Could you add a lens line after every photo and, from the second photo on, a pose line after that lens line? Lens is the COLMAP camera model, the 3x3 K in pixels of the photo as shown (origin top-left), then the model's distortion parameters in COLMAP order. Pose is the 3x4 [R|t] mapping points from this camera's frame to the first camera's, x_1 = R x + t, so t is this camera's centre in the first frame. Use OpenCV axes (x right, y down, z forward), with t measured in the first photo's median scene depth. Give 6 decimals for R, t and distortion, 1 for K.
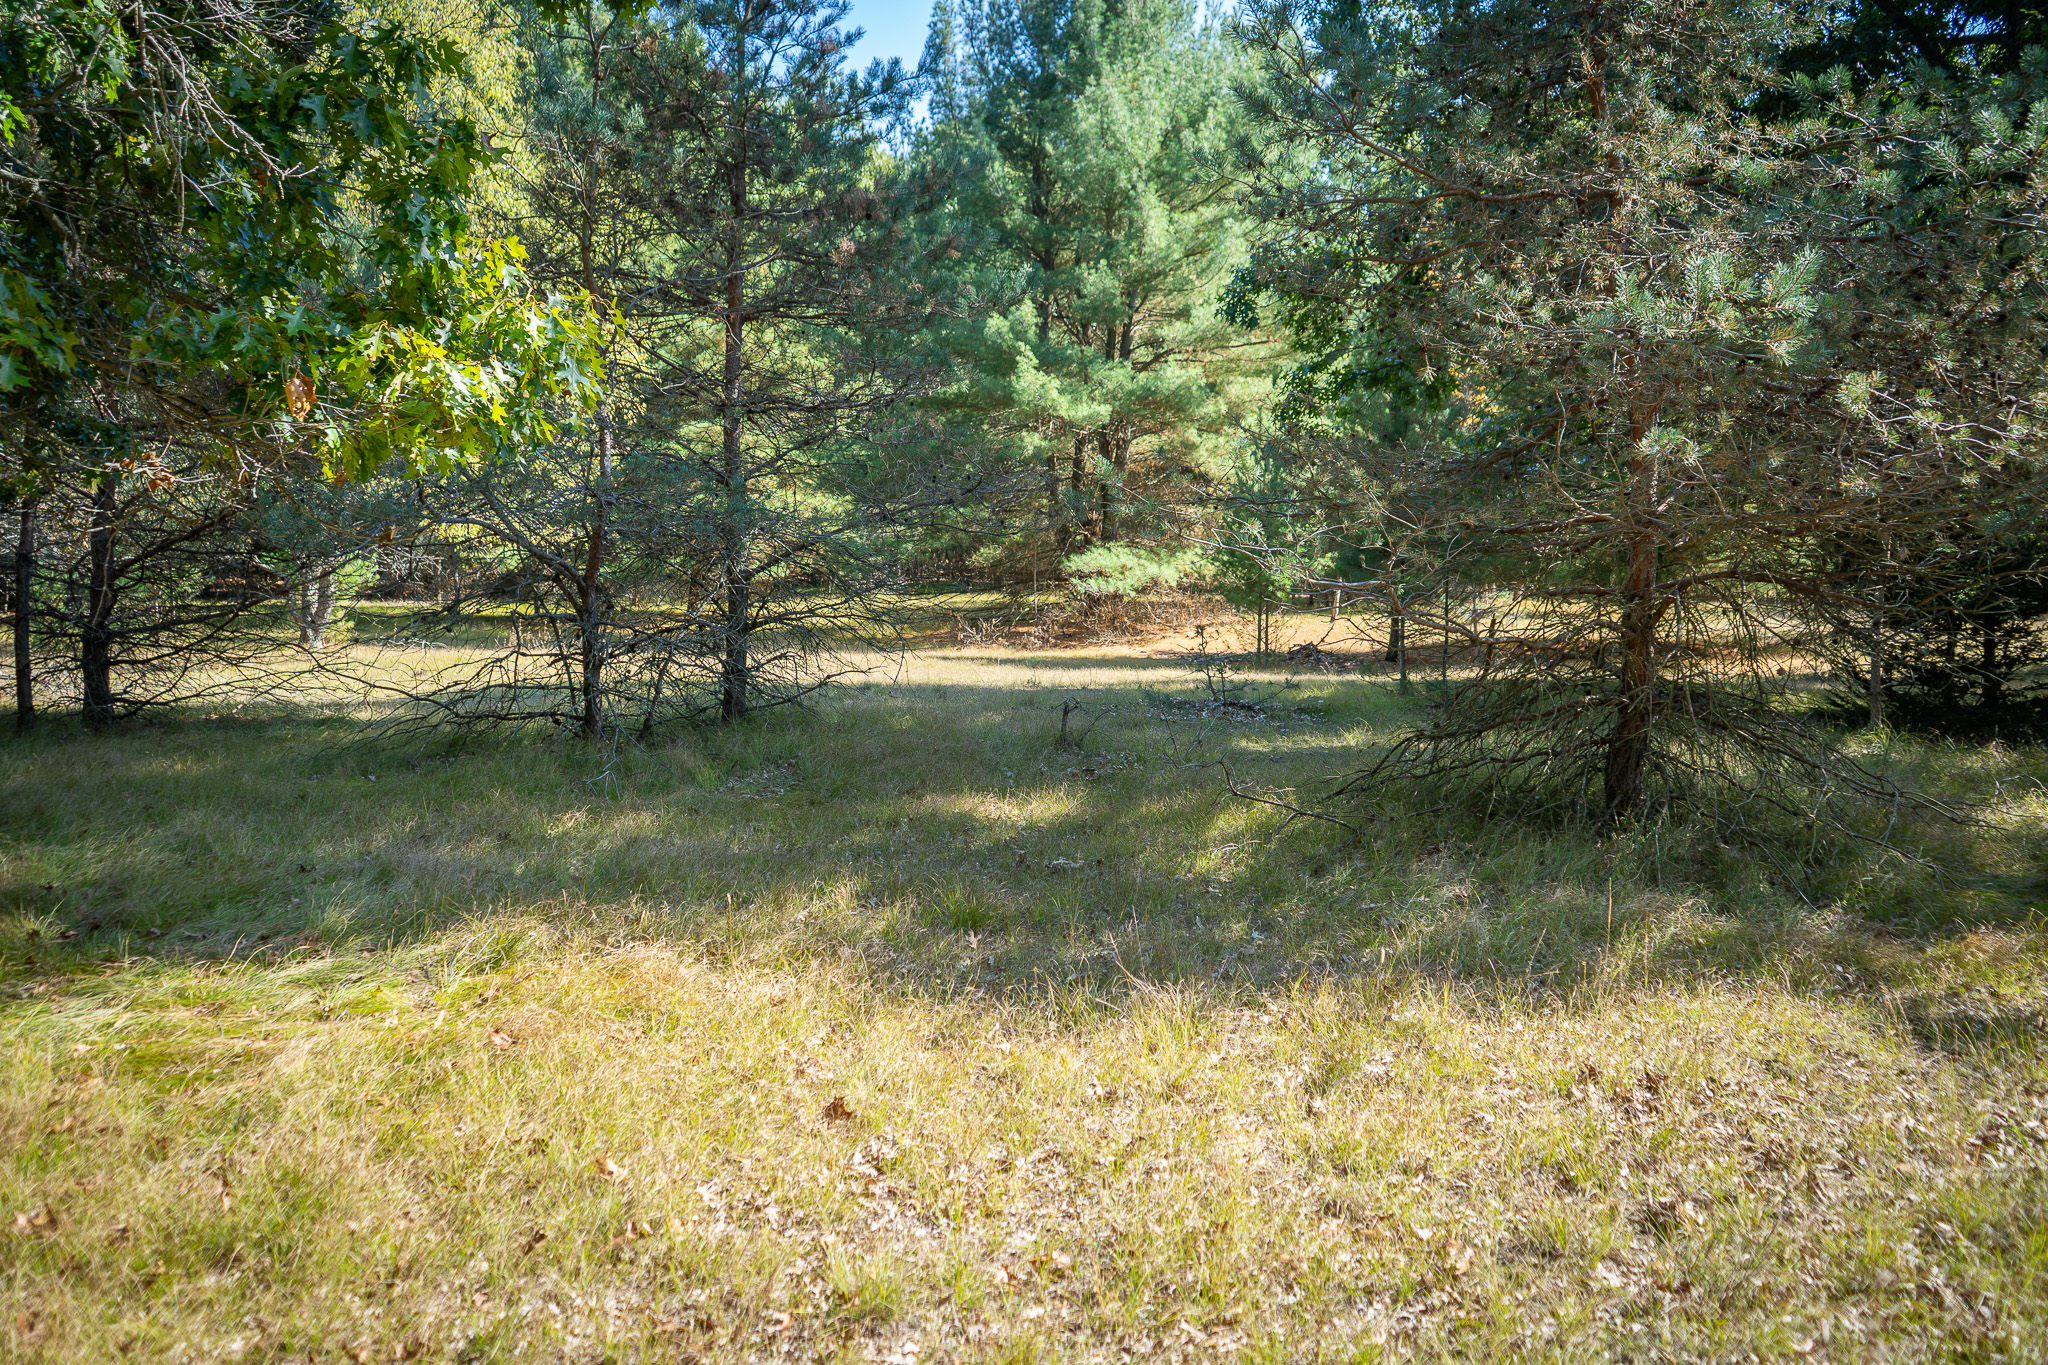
lens RADIAL K [[1836.1, 0, 1024.0], [0, 1836.1, 682.5], [0, 0, 1]] dist [-0.000066, -0.241183]
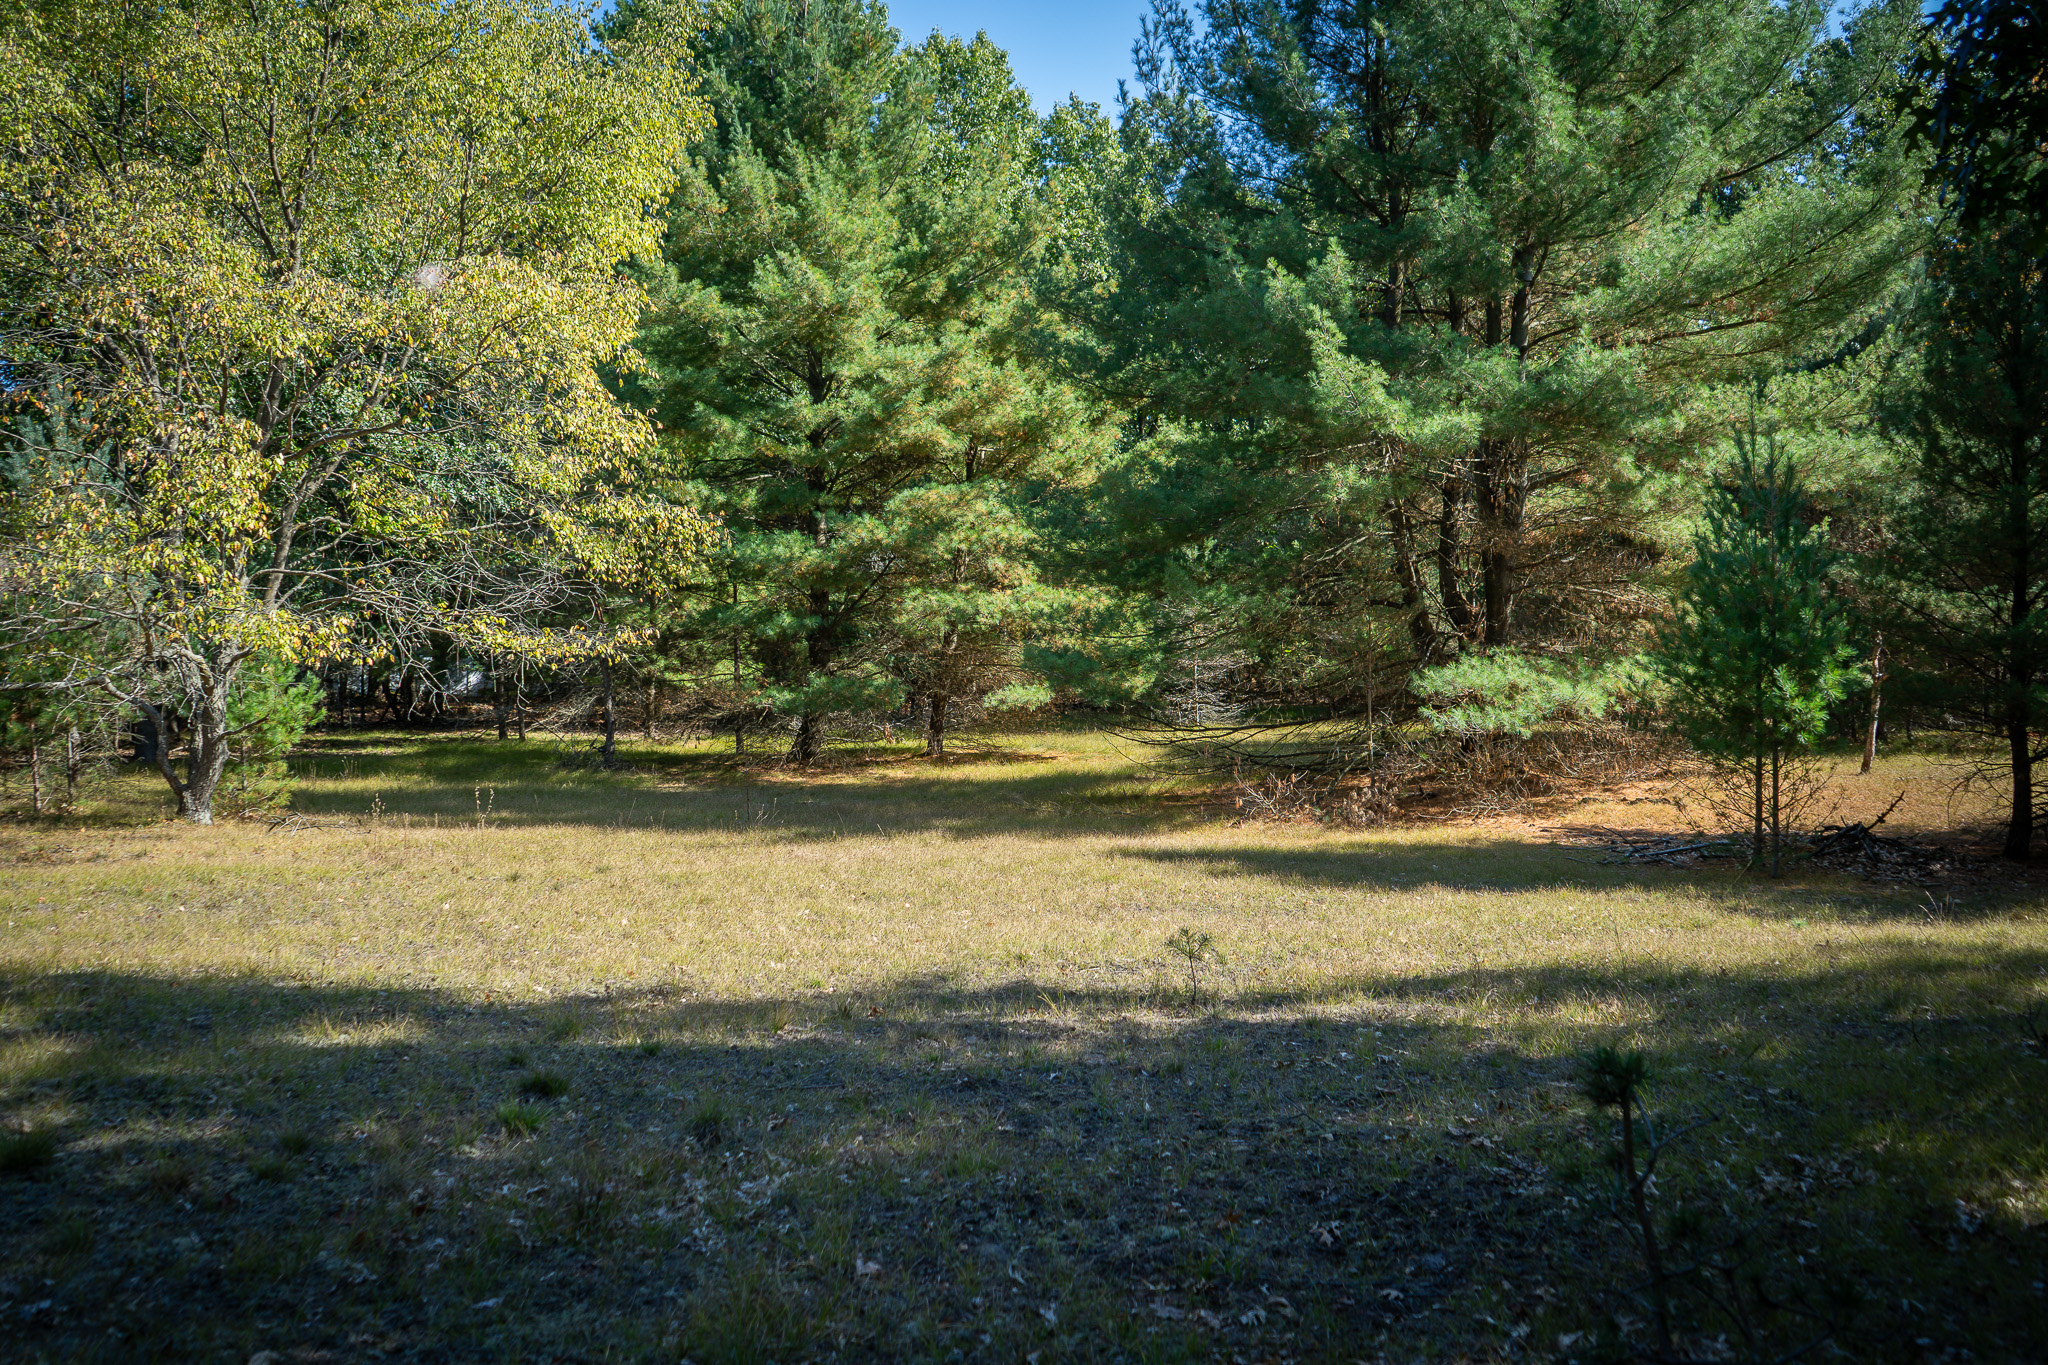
lens RADIAL K [[1836.1, 0, 1024.0], [0, 1836.1, 682.5], [0, 0, 1]] dist [-0.000066, -0.241183]
pose [[0.972822, -0.012901, -0.231193, 0.037579], [-0.001985, 0.997945, -0.064041, -0.025836], [0.231544, 0.062760, 0.970798, 0.380755]]
